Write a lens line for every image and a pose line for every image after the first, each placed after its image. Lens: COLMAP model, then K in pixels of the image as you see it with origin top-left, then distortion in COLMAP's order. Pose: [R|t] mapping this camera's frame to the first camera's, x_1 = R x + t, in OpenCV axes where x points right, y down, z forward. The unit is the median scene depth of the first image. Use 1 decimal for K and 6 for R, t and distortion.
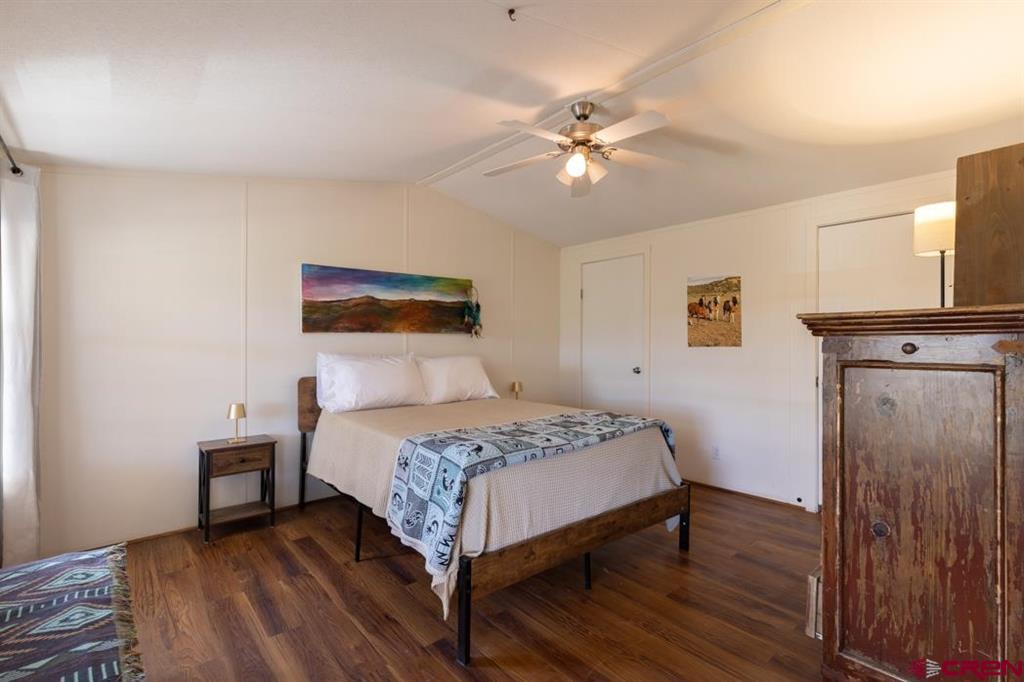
lens RADIAL K [[464.9, 0, 503.6], [0, 464.9, 342.0], [0, 0, 1]] dist [0.007230, -0.000302]
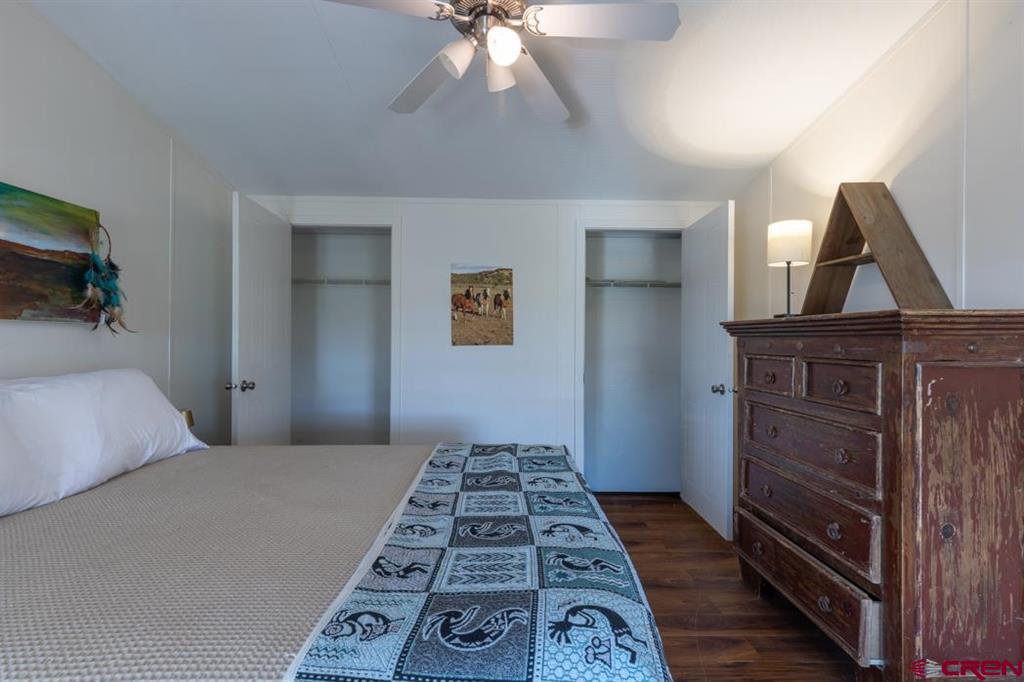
lens RADIAL K [[464.9, 0, 507.0], [0, 464.9, 339.5], [0, 0, 1]] dist [0.007230, -0.000302]
pose [[0.625643, 0.000166, 0.780110, -0.242641], [-0.000737, 1.000000, 0.000377, -0.001706], [-0.780109, -0.000811, 0.625643, 0.488788]]
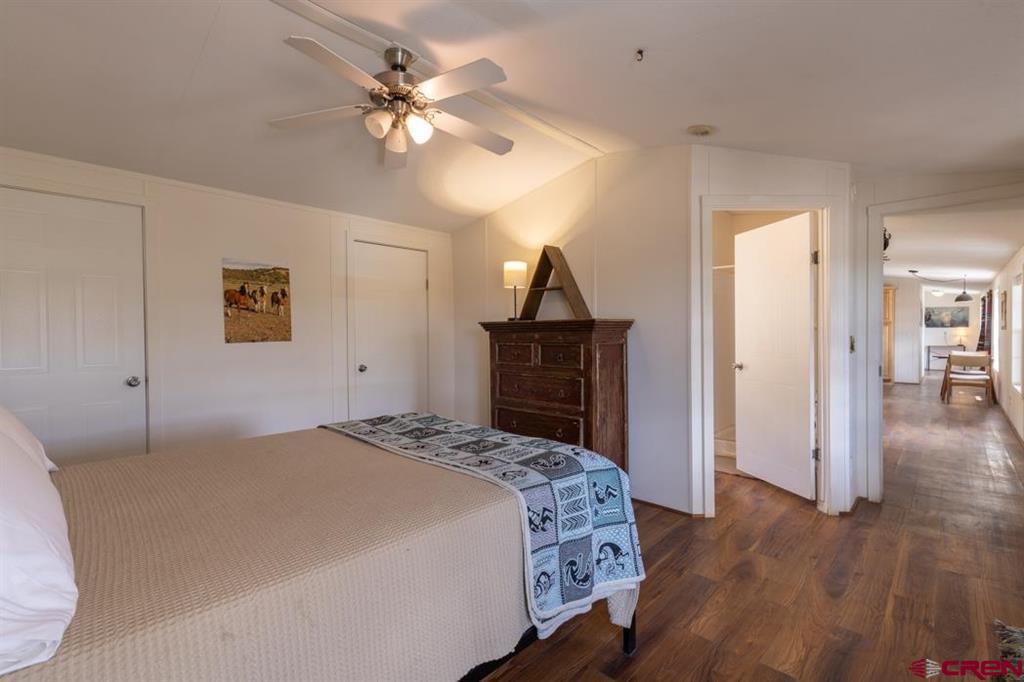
lens RADIAL K [[464.9, 0, 506.7], [0, 464.9, 341.6], [0, 0, 1]] dist [0.007230, -0.000302]
pose [[-0.110374, -0.019186, 0.993705, -0.570264], [0.011054, 0.999728, 0.020530, -0.004873], [-0.993829, 0.013250, -0.110132, 0.743671]]
